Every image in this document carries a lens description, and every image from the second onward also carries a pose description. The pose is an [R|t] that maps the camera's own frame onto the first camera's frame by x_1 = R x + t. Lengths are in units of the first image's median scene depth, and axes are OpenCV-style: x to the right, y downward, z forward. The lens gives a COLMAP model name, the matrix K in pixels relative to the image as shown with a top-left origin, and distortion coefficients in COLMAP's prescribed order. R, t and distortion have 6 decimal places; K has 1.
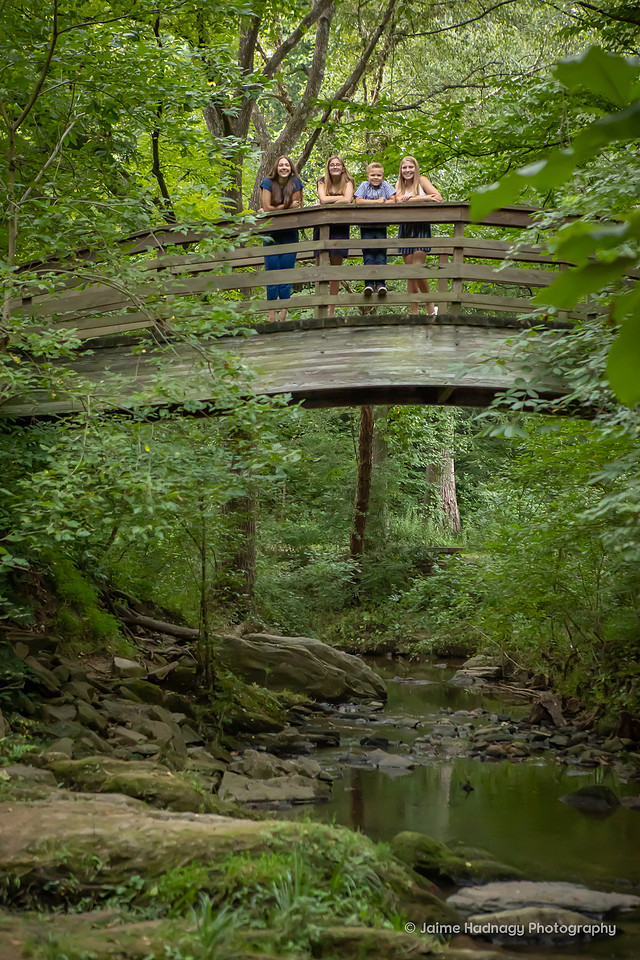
lens RADIAL K [[1829.7, 0, 314.0], [0, 1829.7, 477.3], [0, 0, 1]] dist [0.204332, 0.000000]
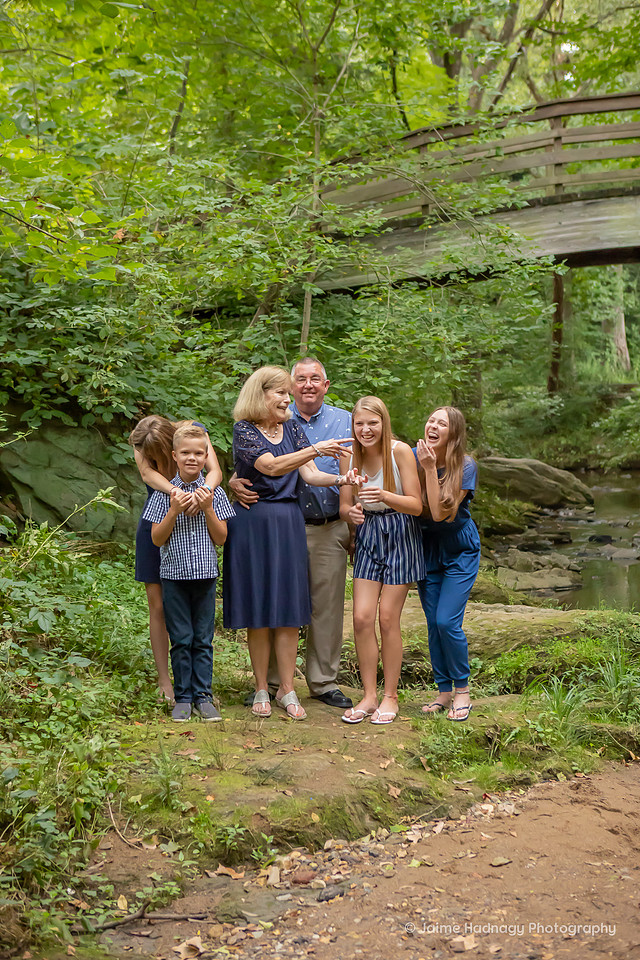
lens RADIAL K [[1383.6, 0, 318.5], [0, 1383.6, 481.7], [0, 0, 1]] dist [0.034963, 0.000000]
pose [[0.990545, -0.039751, -0.131304, -0.040136], [0.052760, 0.993872, 0.097132, 0.004095], [0.126638, -0.103142, 0.986572, 0.057266]]
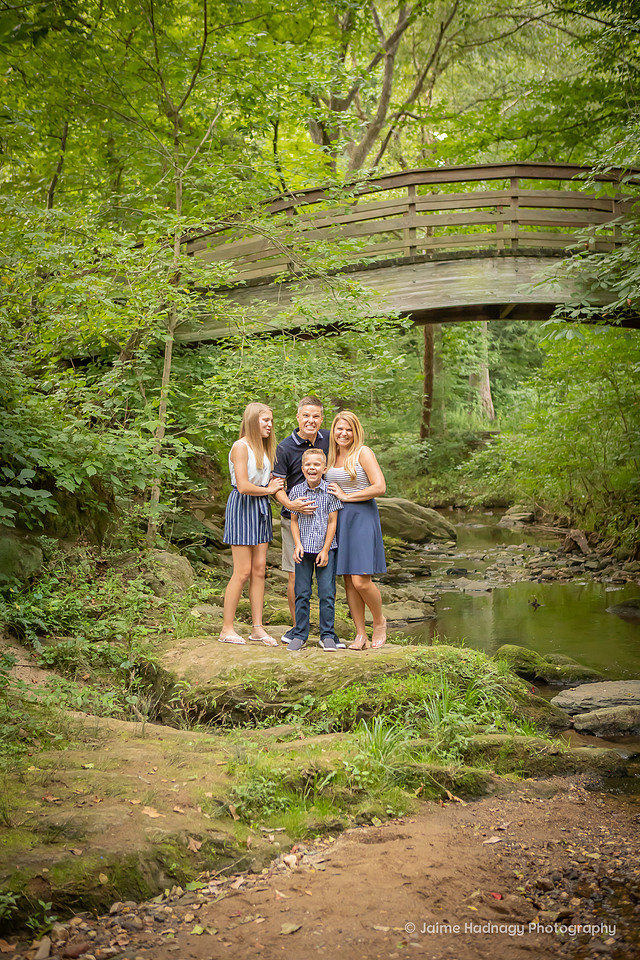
lens RADIAL K [[1233.0, 0, 318.4], [0, 1233.0, 479.3], [0, 0, 1]] dist [0.000612, 0.000000]
pose [[0.997629, -0.040413, -0.055704, -0.020371], [0.044281, 0.996561, 0.070038, 0.007877], [0.052682, -0.072339, 0.995988, 0.103366]]
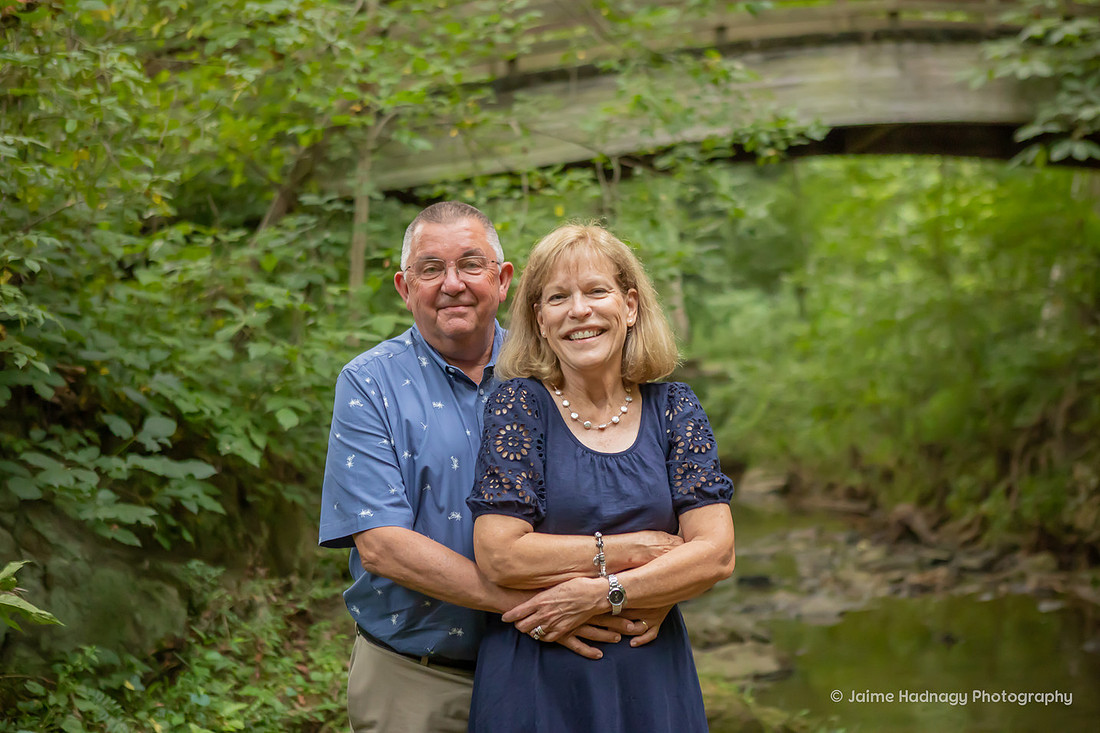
lens RADIAL K [[1762.8, 0, 549.7], [0, 1762.8, 372.5], [0, 0, 1]] dist [0.117257, 0.000000]
pose [[0.997178, -0.064407, 0.038566, -0.105085], [0.062912, 0.997264, 0.038806, 0.016851], [-0.040960, -0.036270, 0.998502, 0.261771]]
